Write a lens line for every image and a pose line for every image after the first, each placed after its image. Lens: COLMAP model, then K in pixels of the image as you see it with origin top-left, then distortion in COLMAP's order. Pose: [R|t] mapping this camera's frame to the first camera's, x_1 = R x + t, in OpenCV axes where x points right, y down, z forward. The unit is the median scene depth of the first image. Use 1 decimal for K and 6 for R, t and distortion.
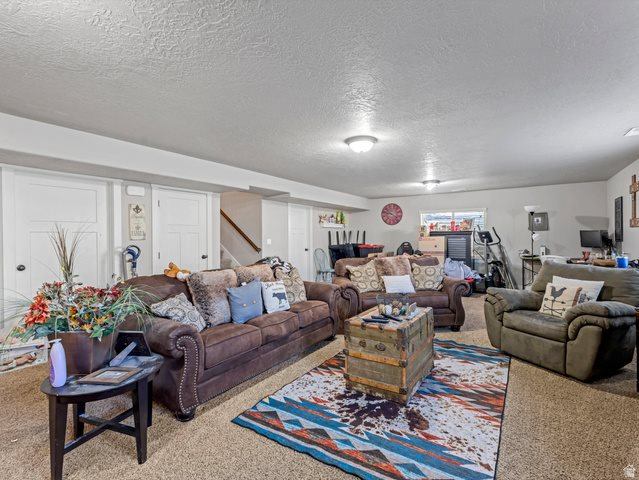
lens RADIAL K [[314.6, 0, 319.9], [0, 314.6, 240.5], [0, 0, 1]] dist [0.004430, 0.002479]
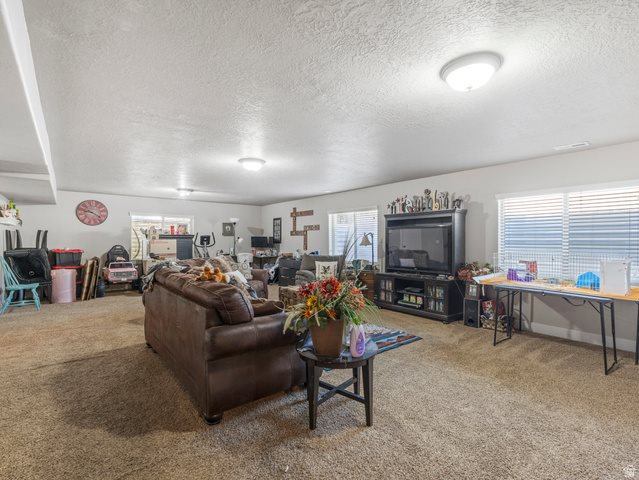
lens RADIAL K [[314.6, 0, 318.1], [0, 314.6, 239.9], [0, 0, 1]] dist [0.004430, 0.002479]
pose [[0.333800, 0.007068, 0.942618, -0.467013], [0.002595, 0.999961, -0.008417, -0.001582], [-0.942640, 0.005256, 0.333768, 0.180346]]
